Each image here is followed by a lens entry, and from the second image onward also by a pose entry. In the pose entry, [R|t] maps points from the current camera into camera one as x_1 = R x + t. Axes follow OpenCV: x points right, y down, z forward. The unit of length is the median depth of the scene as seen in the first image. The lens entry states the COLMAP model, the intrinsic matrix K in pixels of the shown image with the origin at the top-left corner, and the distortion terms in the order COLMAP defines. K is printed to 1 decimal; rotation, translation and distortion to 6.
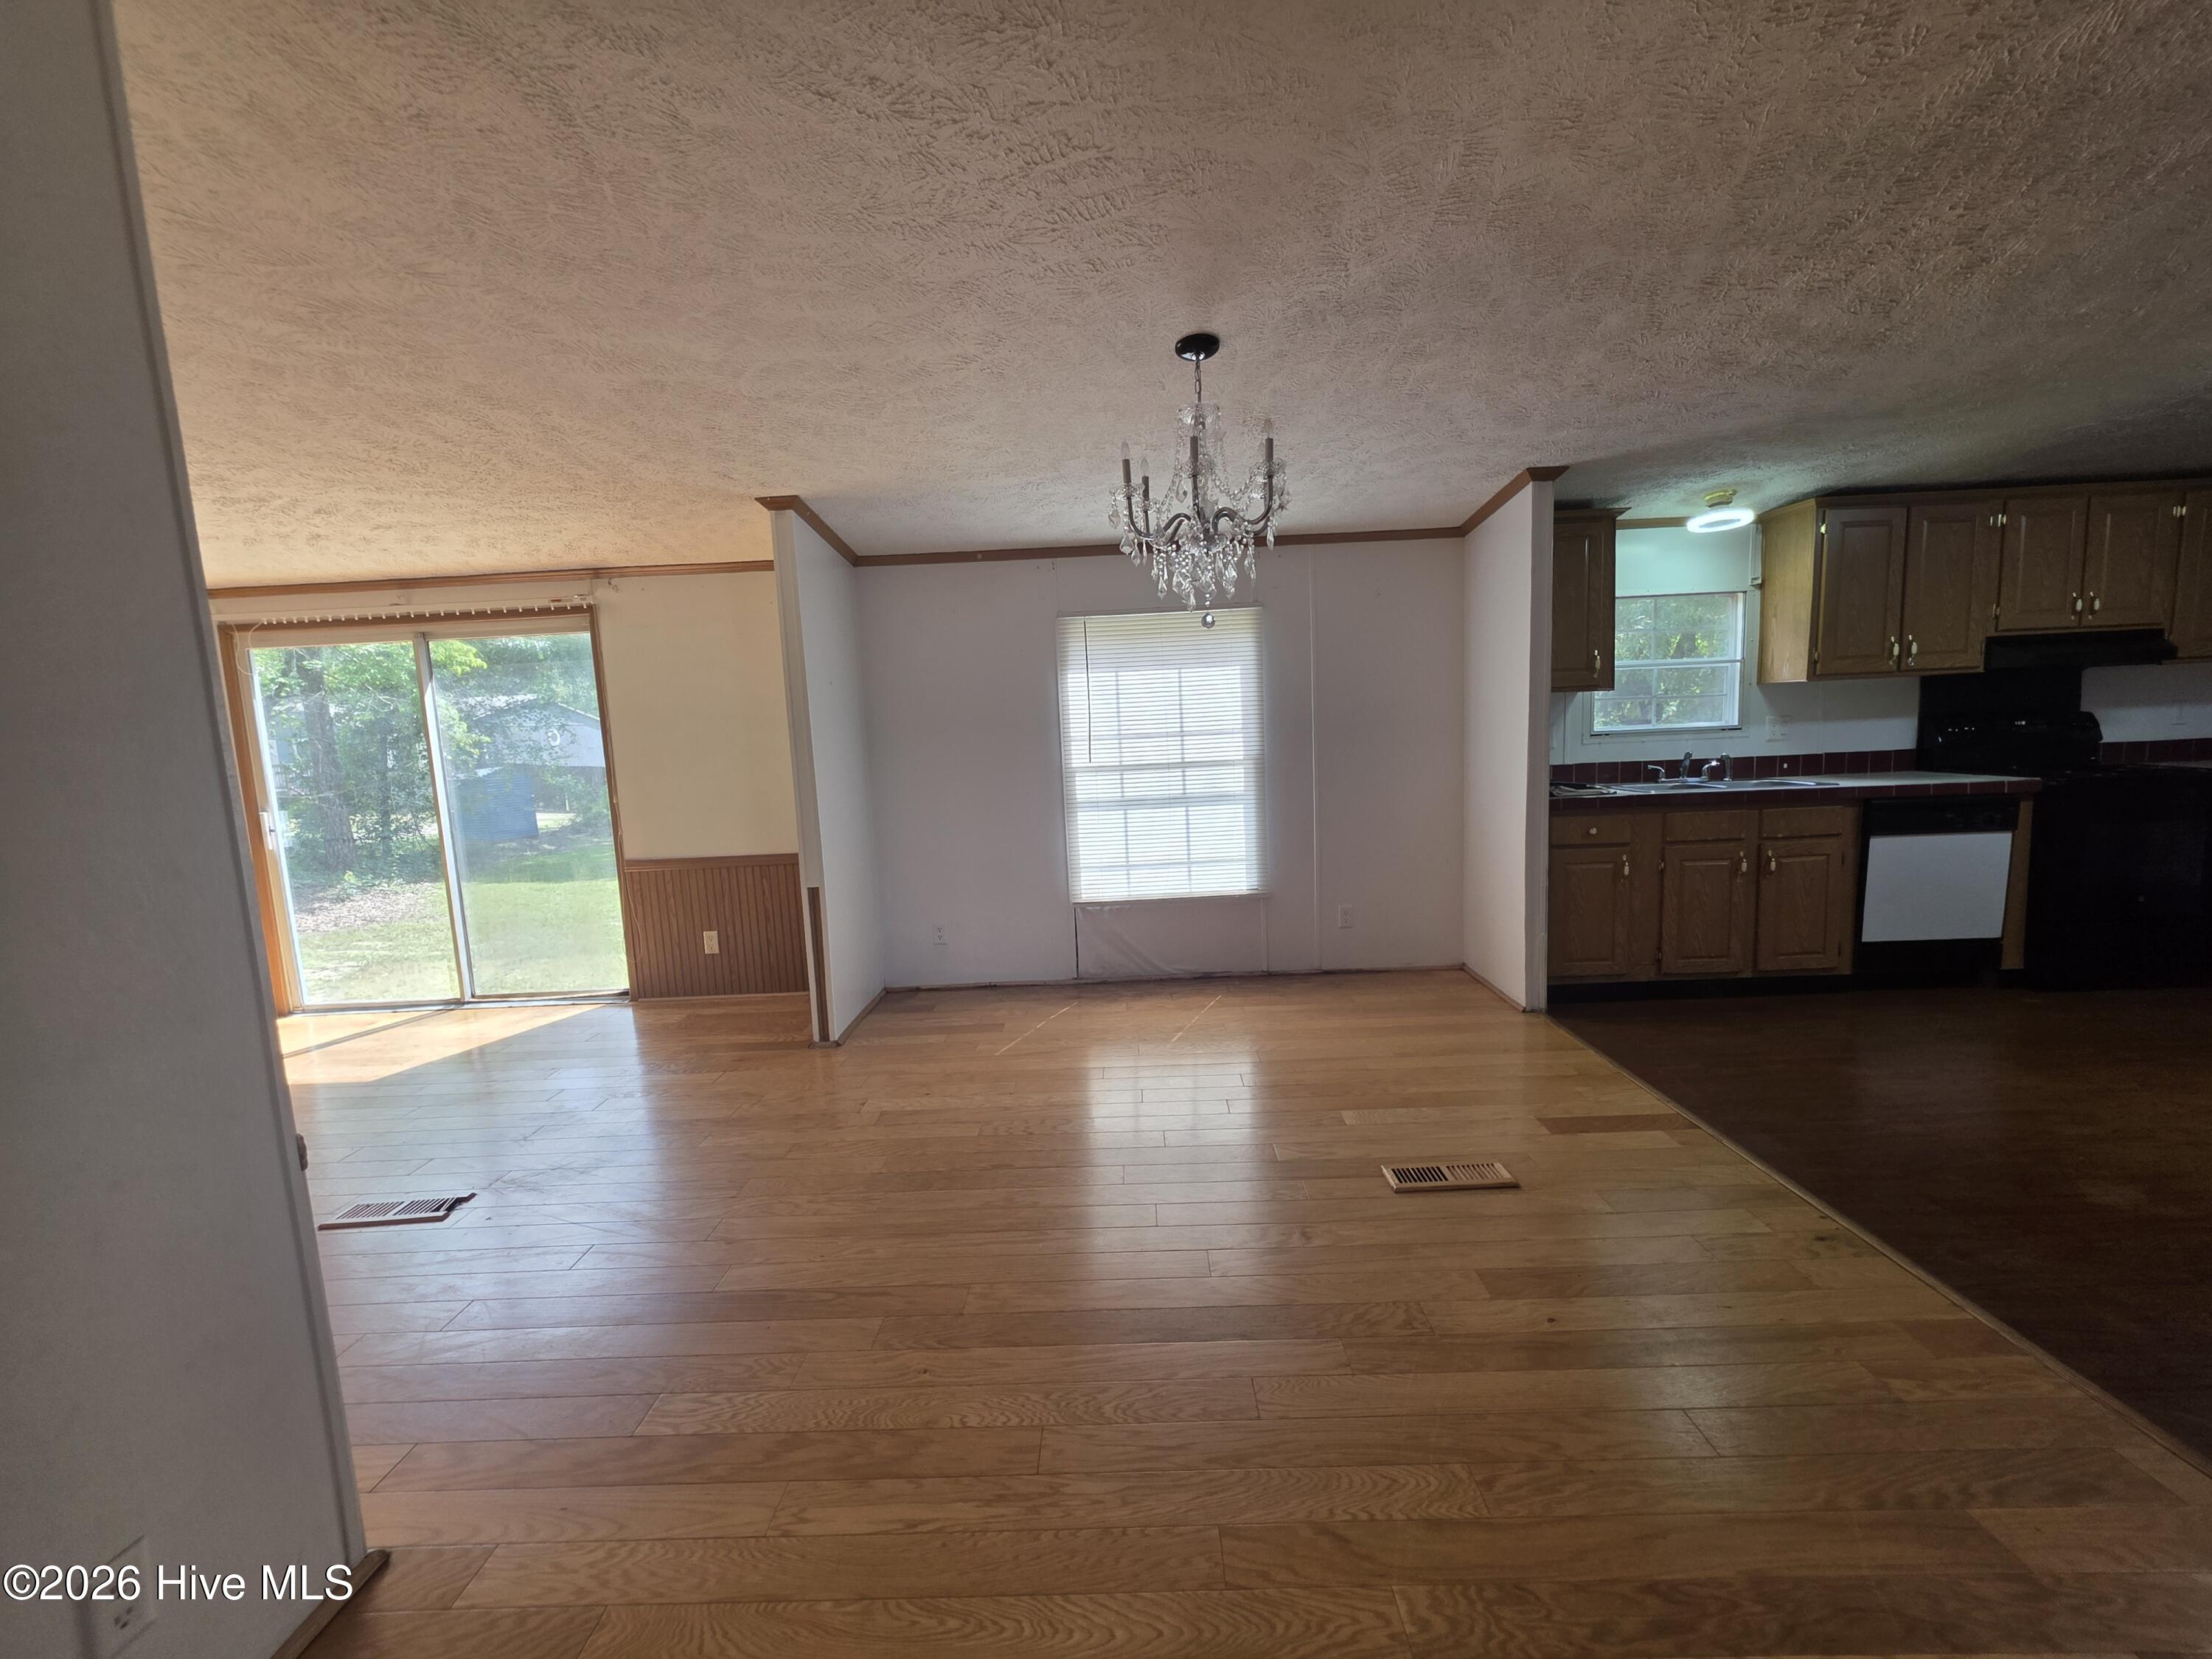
lens RADIAL K [[892.4, 0, 1106.0], [0, 892.4, 829.5], [0, 0, 1]] dist [-0.000114, 0.000071]
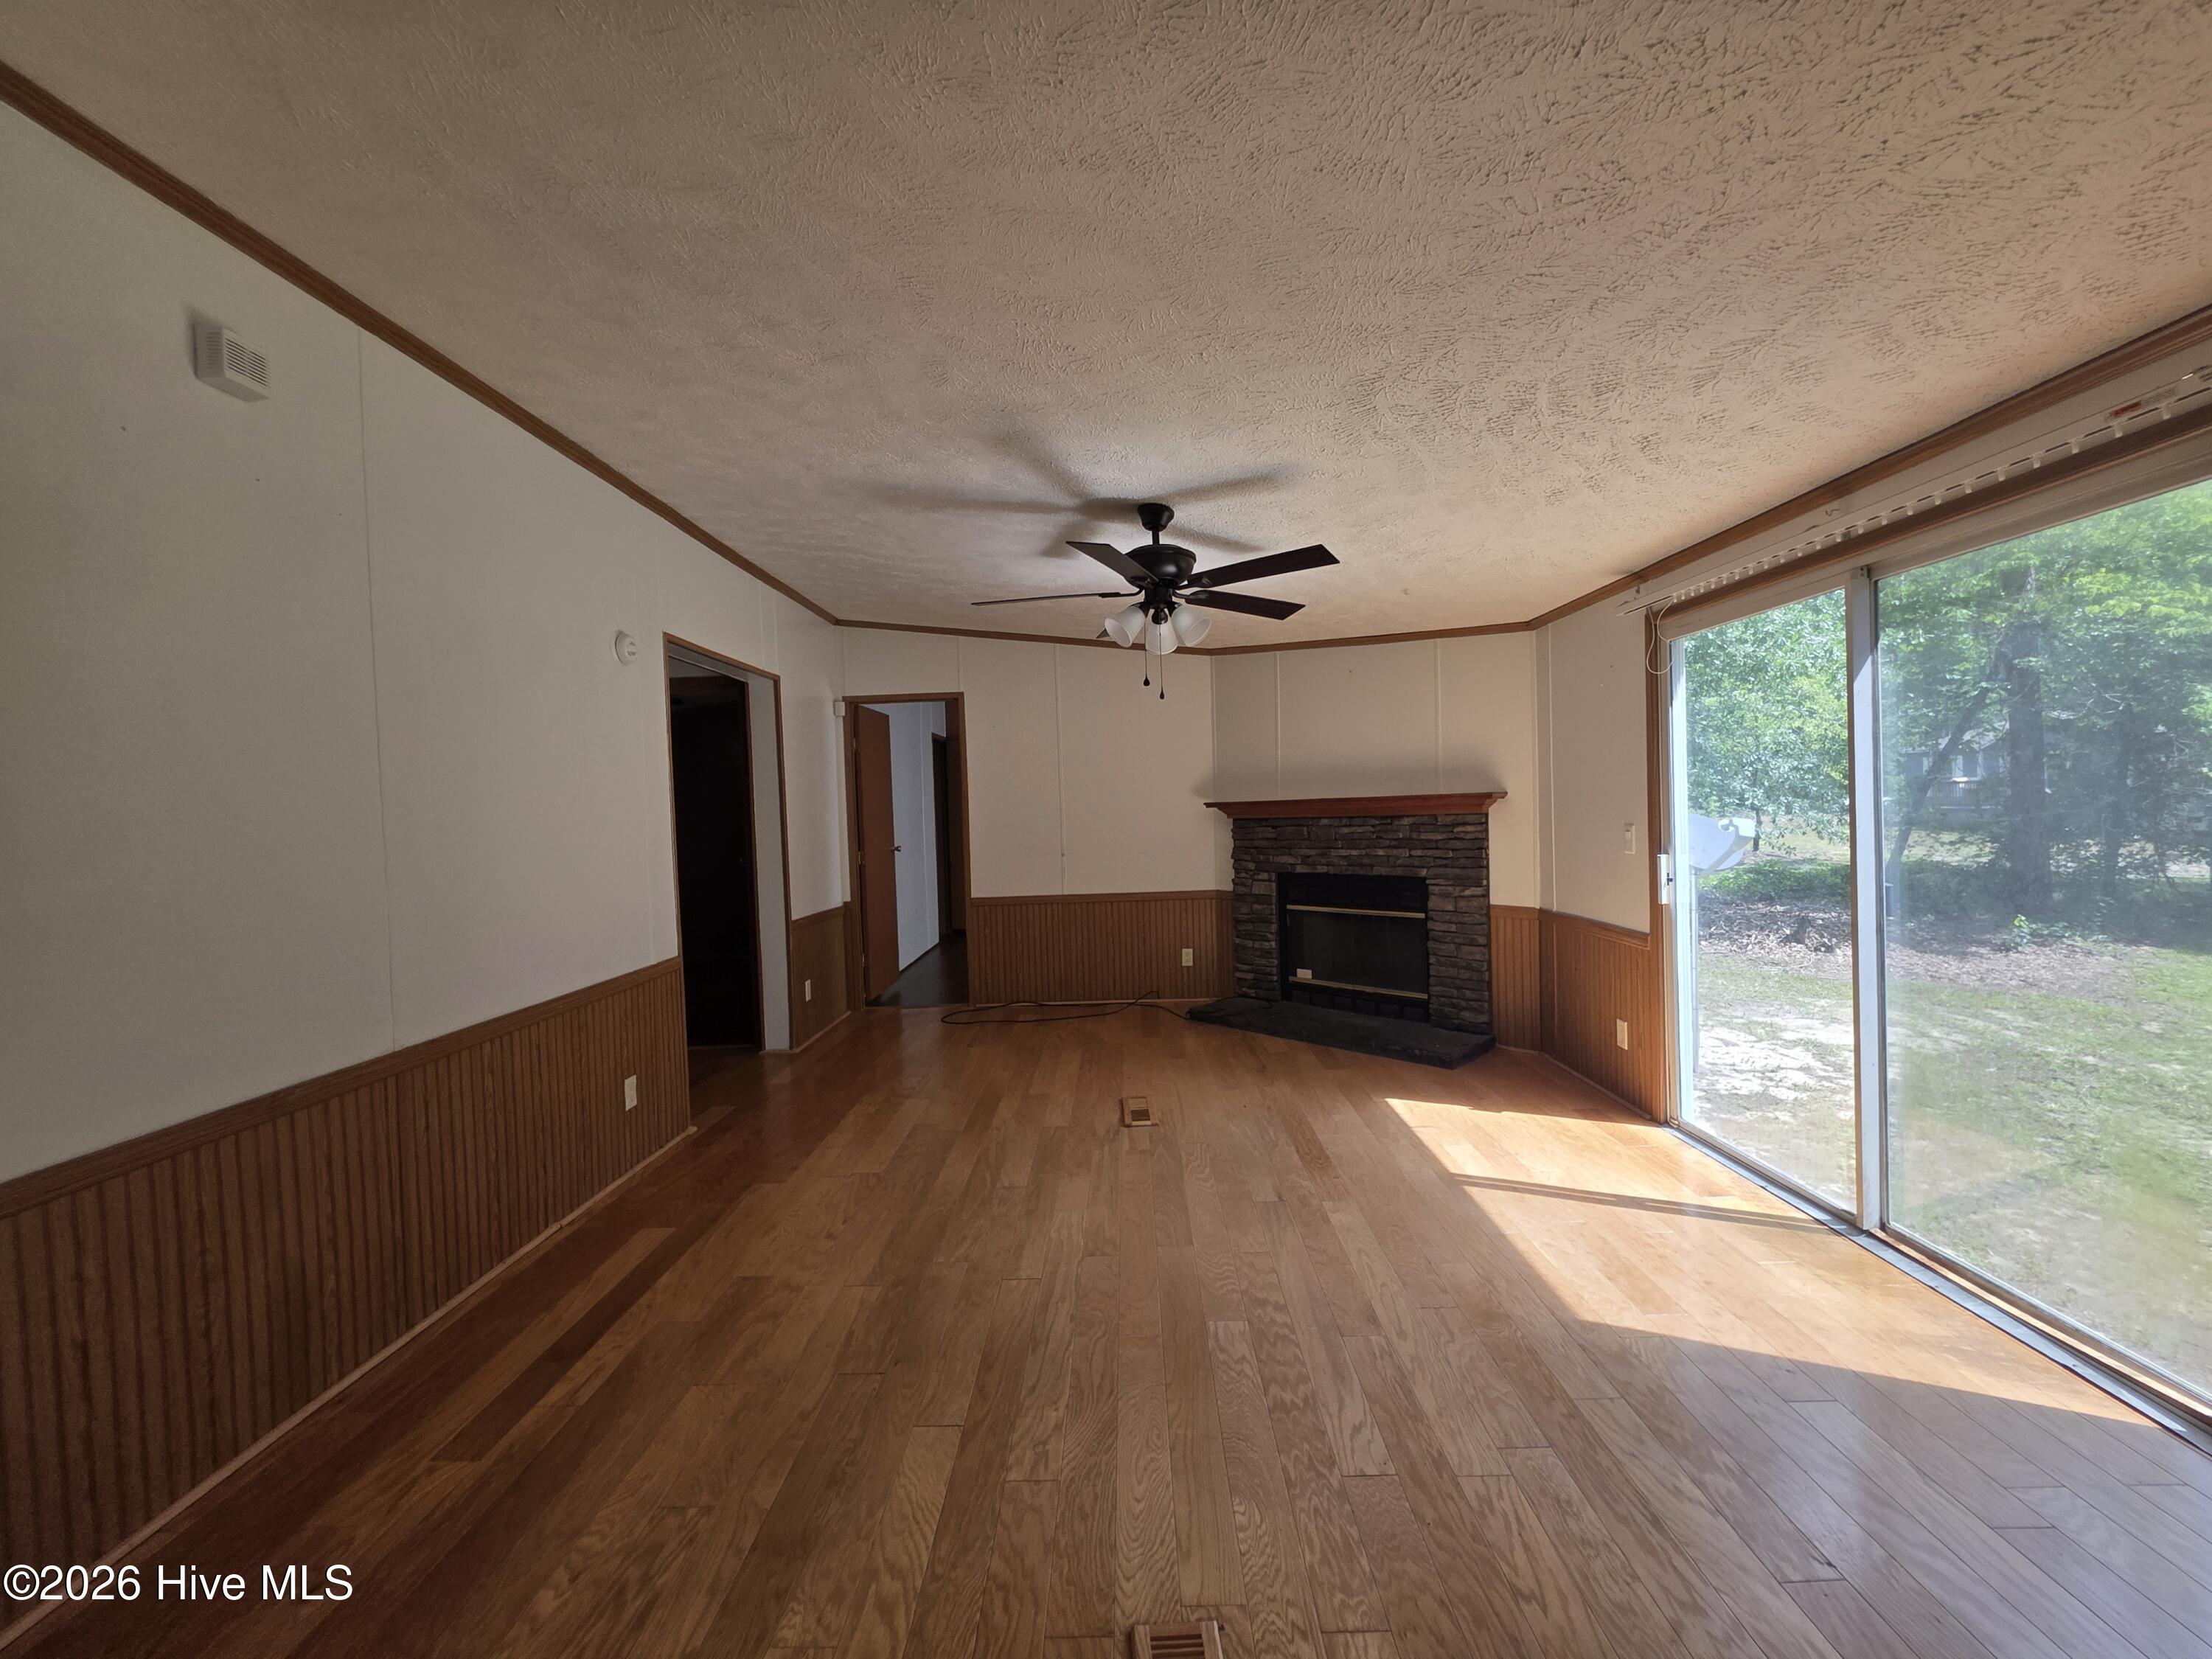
lens RADIAL K [[872.4, 0, 1102.7], [0, 872.4, 824.5], [0, 0, 1]] dist [0.000980, 0.000188]
pose [[-0.006172, 0.059216, -0.998226, -0.142138], [-0.076853, 0.995265, 0.059516, -0.038524], [0.997023, 0.077084, -0.001592, 0.380582]]
